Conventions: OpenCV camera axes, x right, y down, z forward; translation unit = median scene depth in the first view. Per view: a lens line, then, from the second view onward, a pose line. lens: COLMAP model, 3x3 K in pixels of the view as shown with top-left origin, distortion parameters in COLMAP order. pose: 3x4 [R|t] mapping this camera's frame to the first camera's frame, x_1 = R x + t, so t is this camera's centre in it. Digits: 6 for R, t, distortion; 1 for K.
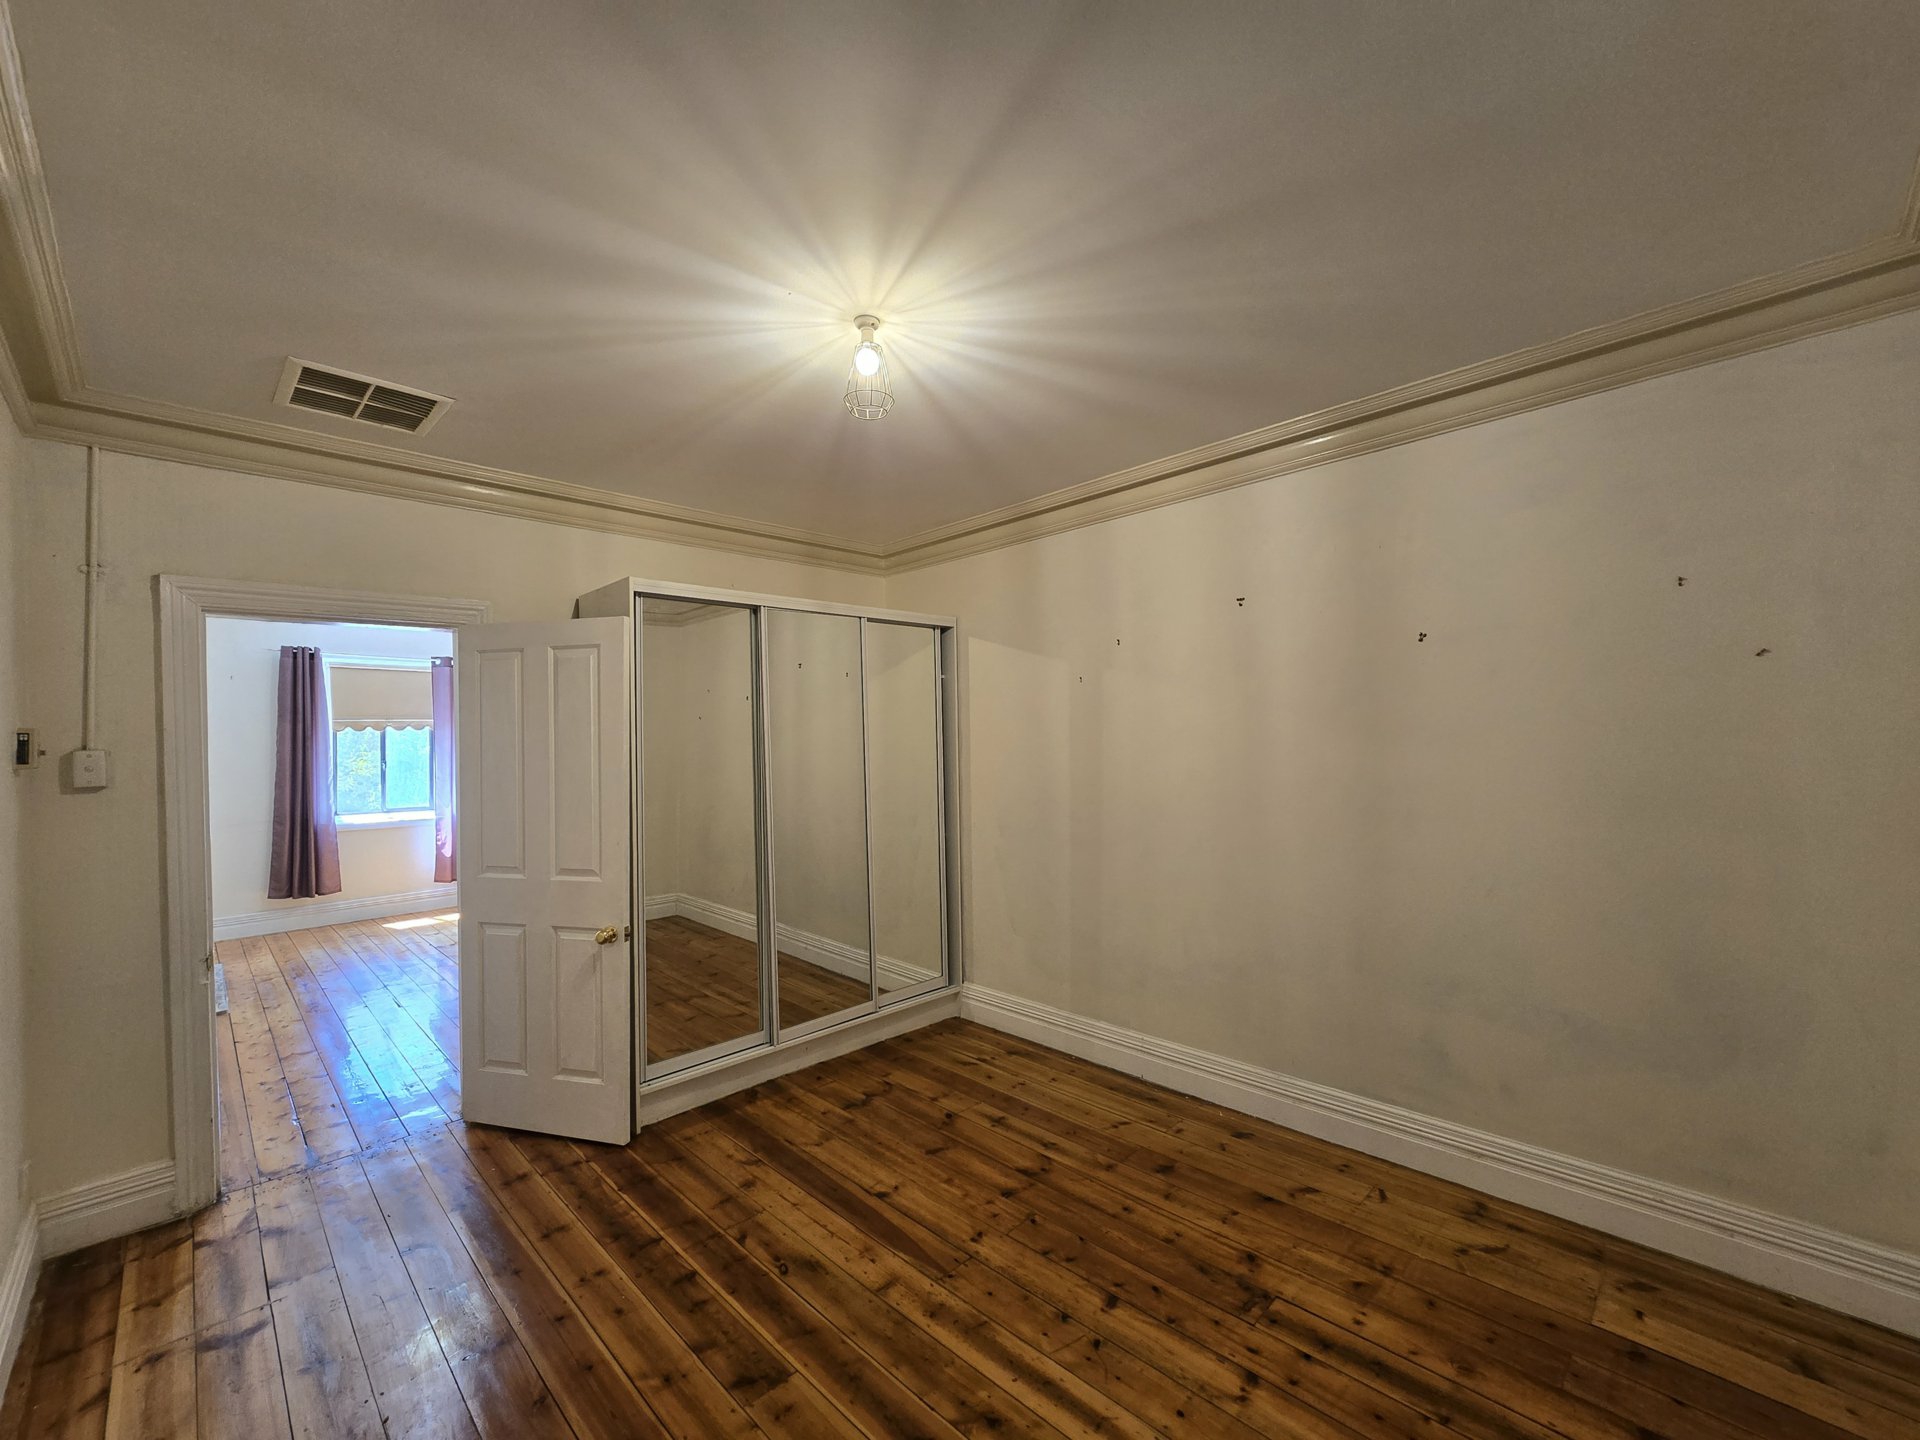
lens RADIAL K [[788.5, 0, 960.8], [0, 788.5, 721.7], [0, 0, 1]] dist [-0.002129, -0.000438]
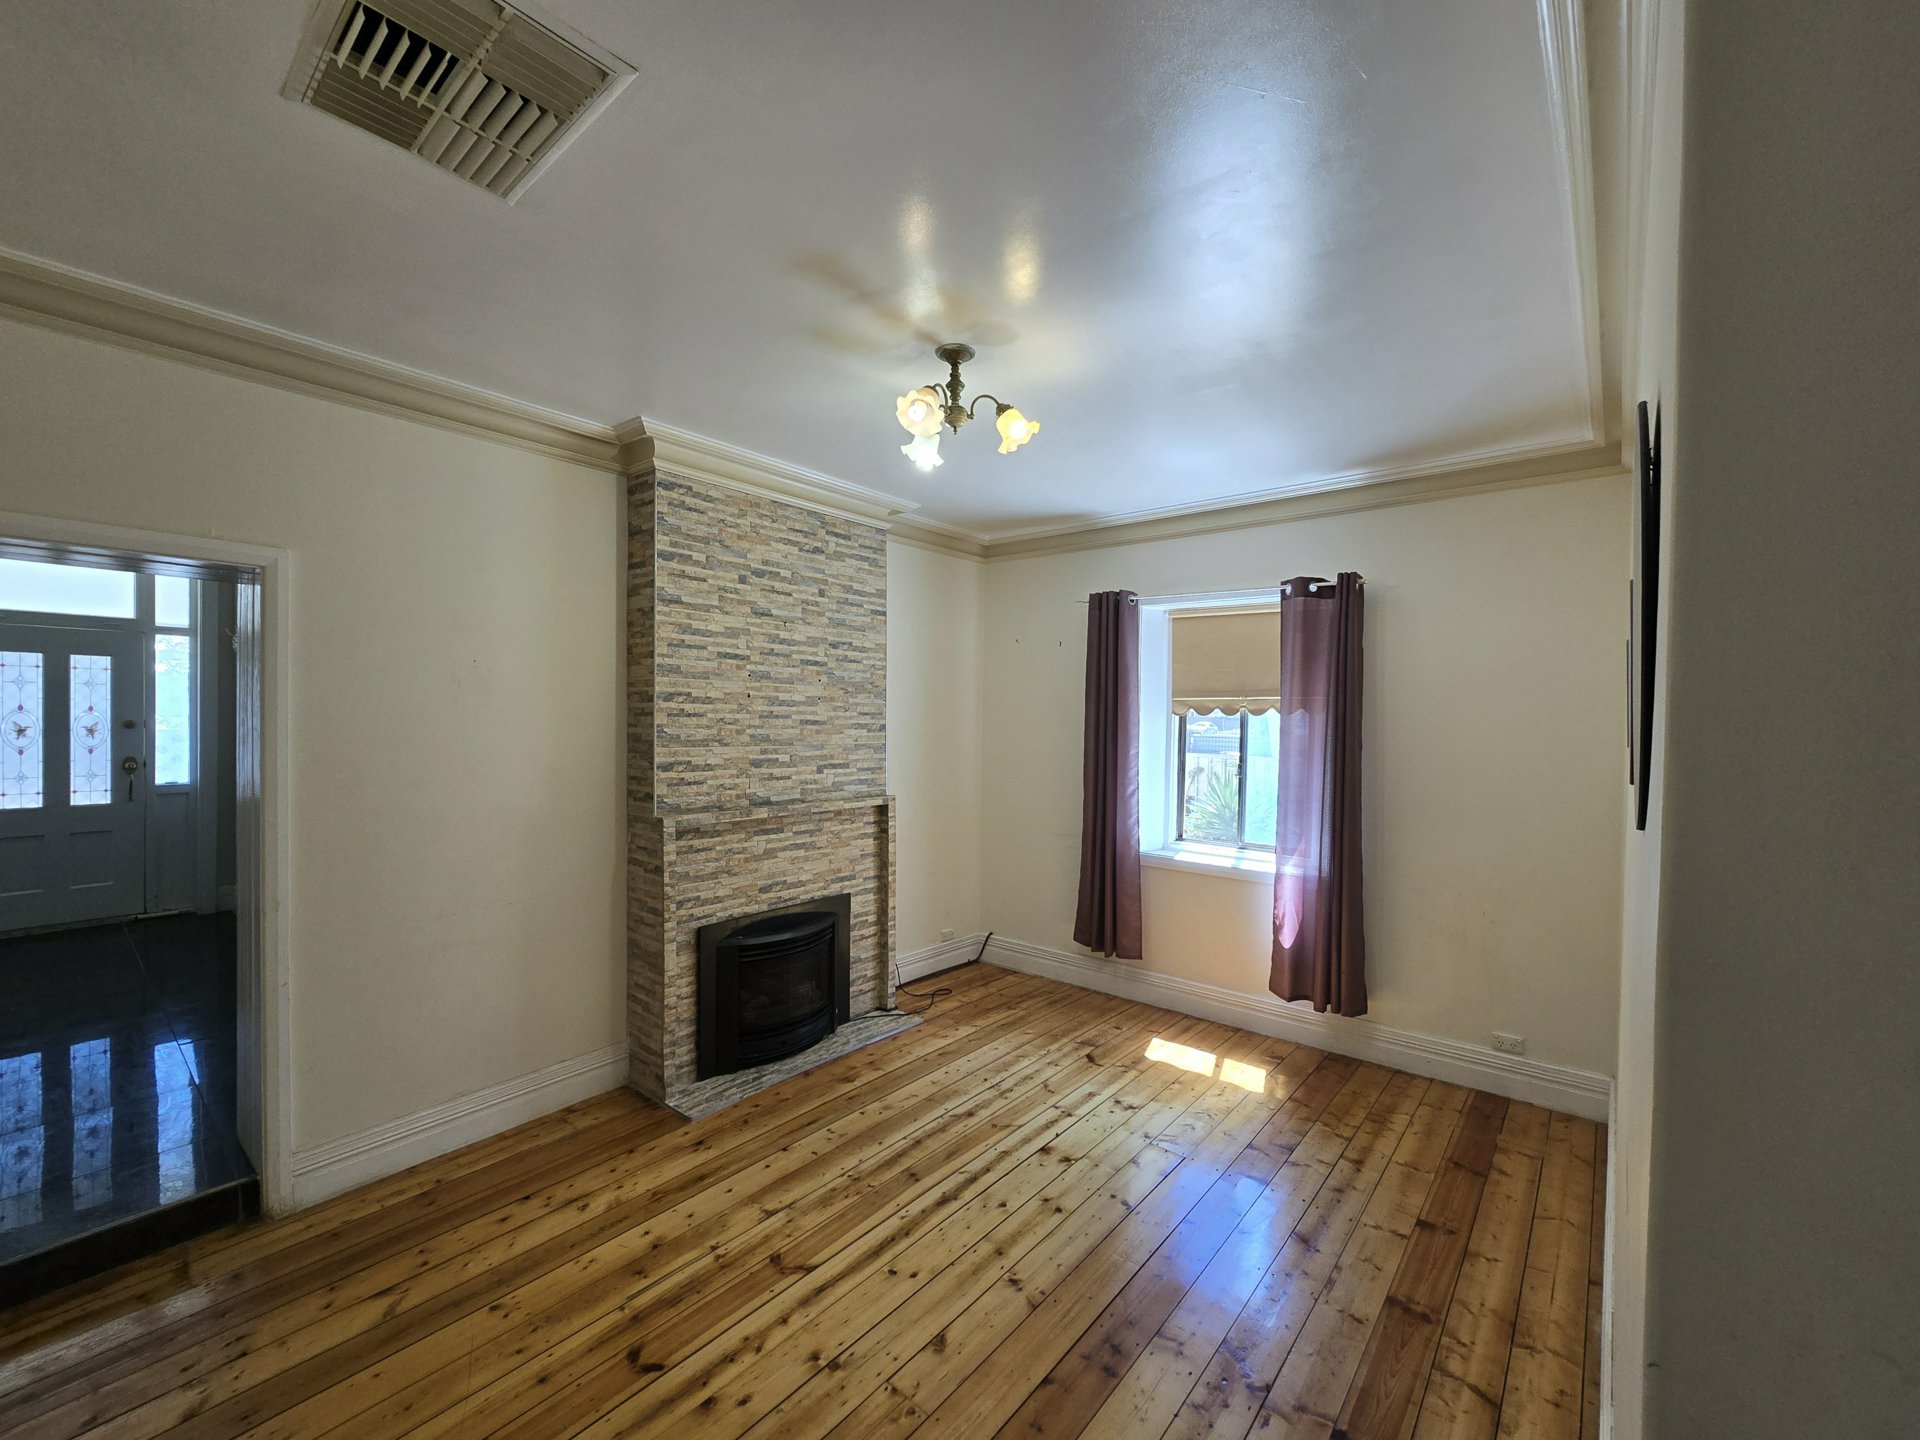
lens RADIAL K [[788.5, 0, 959.9], [0, 788.5, 727.0], [0, 0, 1]] dist [-0.002129, -0.000438]
pose [[0.085014, 0.017960, -0.996218, -0.139181], [-0.010435, 0.999799, 0.017134, 0.012011], [0.996325, 0.008939, 0.085184, 0.733192]]
